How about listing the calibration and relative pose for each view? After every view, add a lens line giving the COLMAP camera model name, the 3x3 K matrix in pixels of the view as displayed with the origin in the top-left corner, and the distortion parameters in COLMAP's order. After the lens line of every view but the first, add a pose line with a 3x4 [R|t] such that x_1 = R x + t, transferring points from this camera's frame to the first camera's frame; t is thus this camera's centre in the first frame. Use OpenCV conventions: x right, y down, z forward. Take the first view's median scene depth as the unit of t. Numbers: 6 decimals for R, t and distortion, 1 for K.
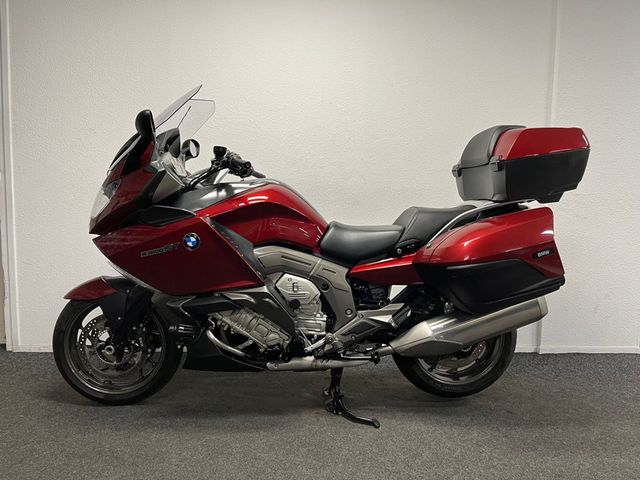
lens RADIAL K [[492.4, 0, 320.0], [0, 492.4, 240.0], [0, 0, 1]] dist [0.075806, -0.107626]
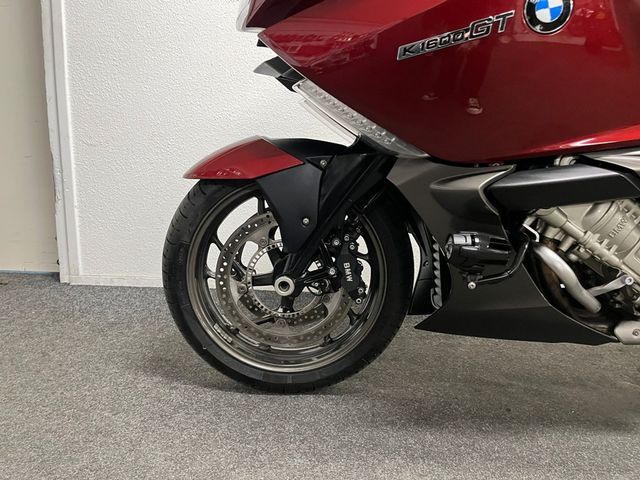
lens RADIAL K [[492.4, 0, 320.0], [0, 492.4, 240.0], [0, 0, 1]] dist [0.075806, -0.107626]
pose [[0.998112, 0.026552, -0.055386, -0.362410], [-0.020252, 0.993574, 0.111356, 0.123256], [0.057987, -0.110024, 0.992236, 0.535742]]
